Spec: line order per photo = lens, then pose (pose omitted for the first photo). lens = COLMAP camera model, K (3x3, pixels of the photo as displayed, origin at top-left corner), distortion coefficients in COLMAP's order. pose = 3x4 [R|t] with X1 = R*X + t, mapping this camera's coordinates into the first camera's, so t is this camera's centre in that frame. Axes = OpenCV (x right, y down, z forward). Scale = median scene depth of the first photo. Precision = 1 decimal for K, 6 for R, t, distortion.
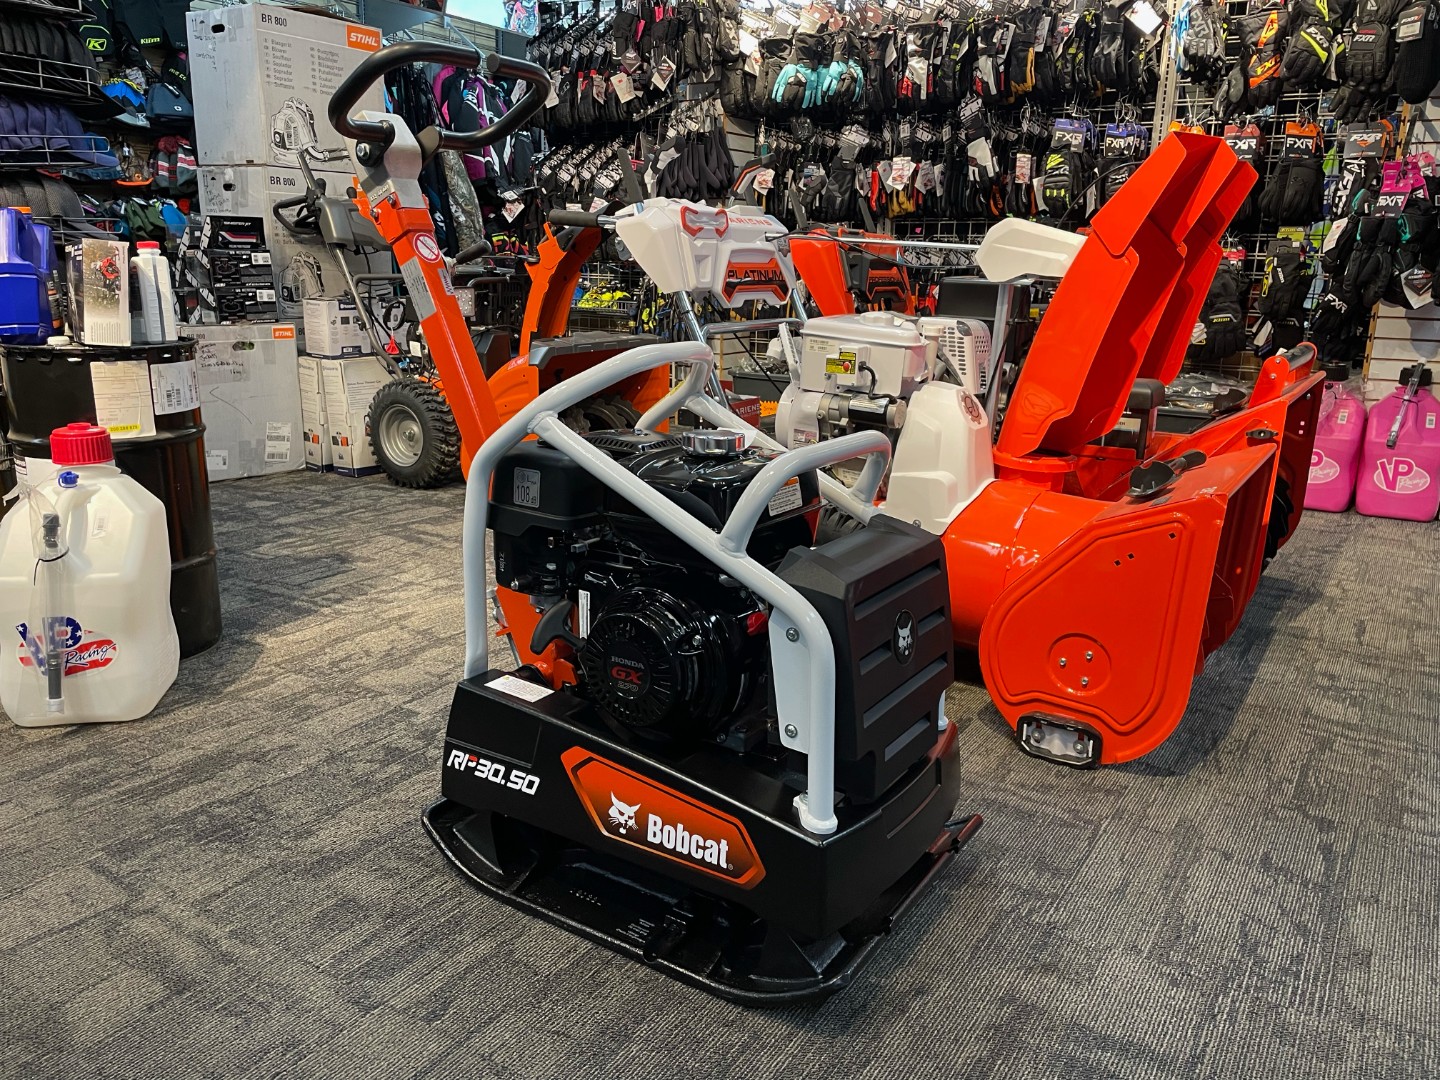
lens RADIAL K [[1085.2, 0, 723.4], [0, 1085.2, 544.1], [0, 0, 1]] dist [0.088680, -0.106638]
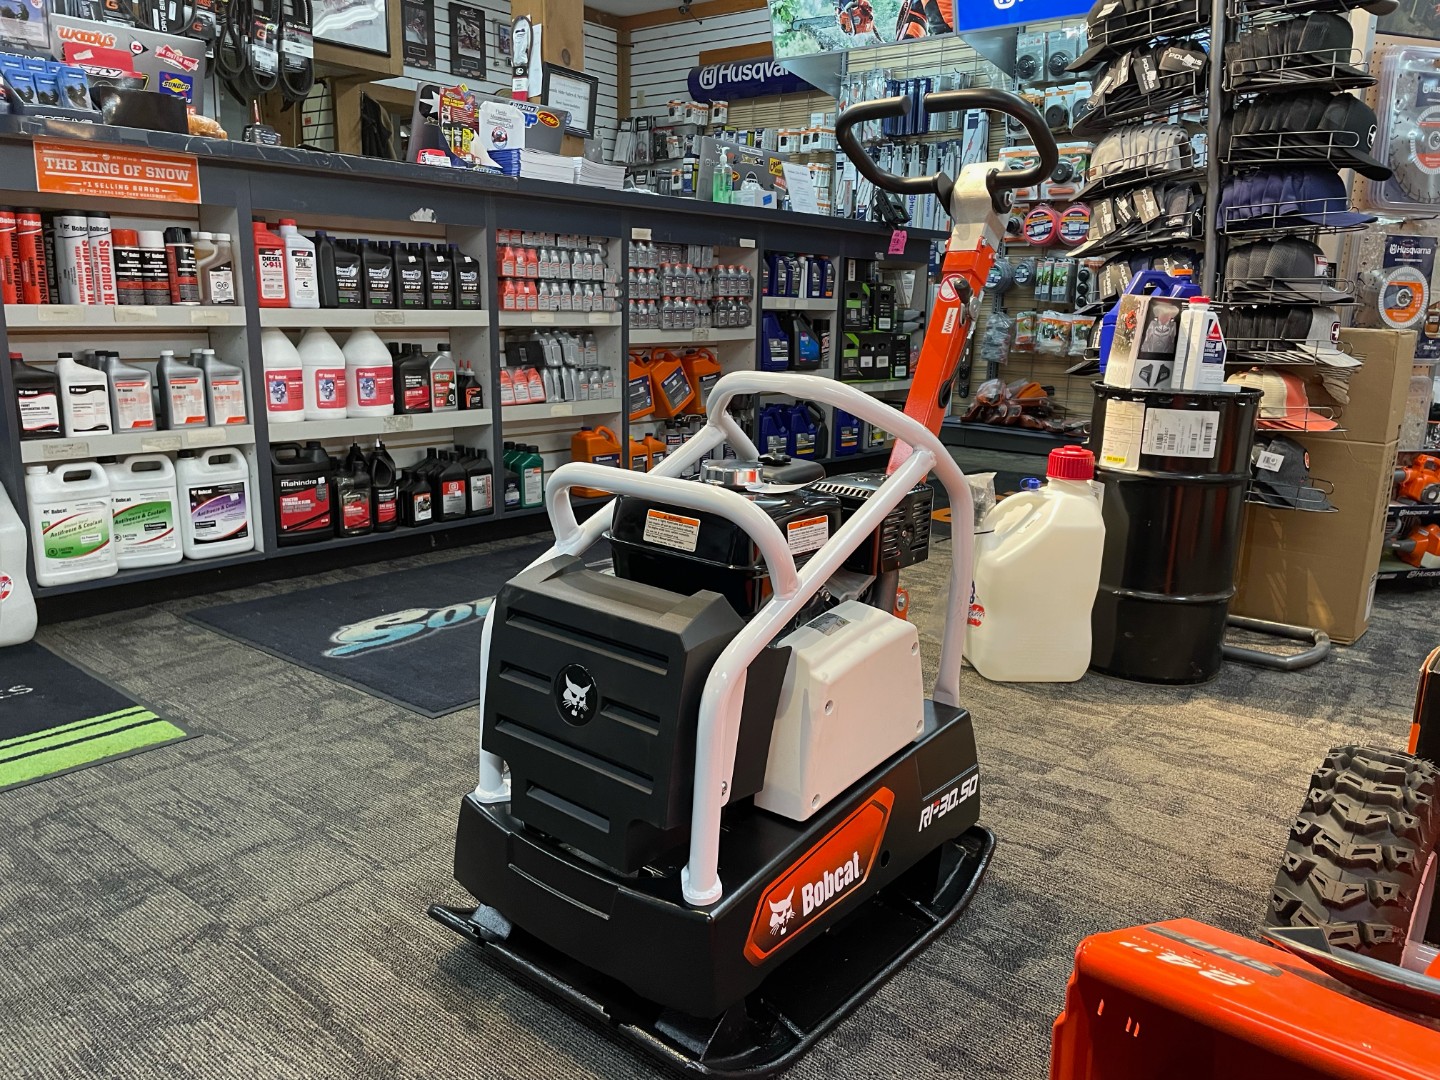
lens RADIAL K [[1085.2, 0, 723.4], [0, 1085.2, 544.1], [0, 0, 1]] dist [0.088680, -0.106638]
pose [[-0.119790, 0.201333, -0.972170, 0.583870], [-0.278882, 0.932970, 0.227579, -0.157056], [0.952825, 0.298383, -0.055612, 0.658676]]
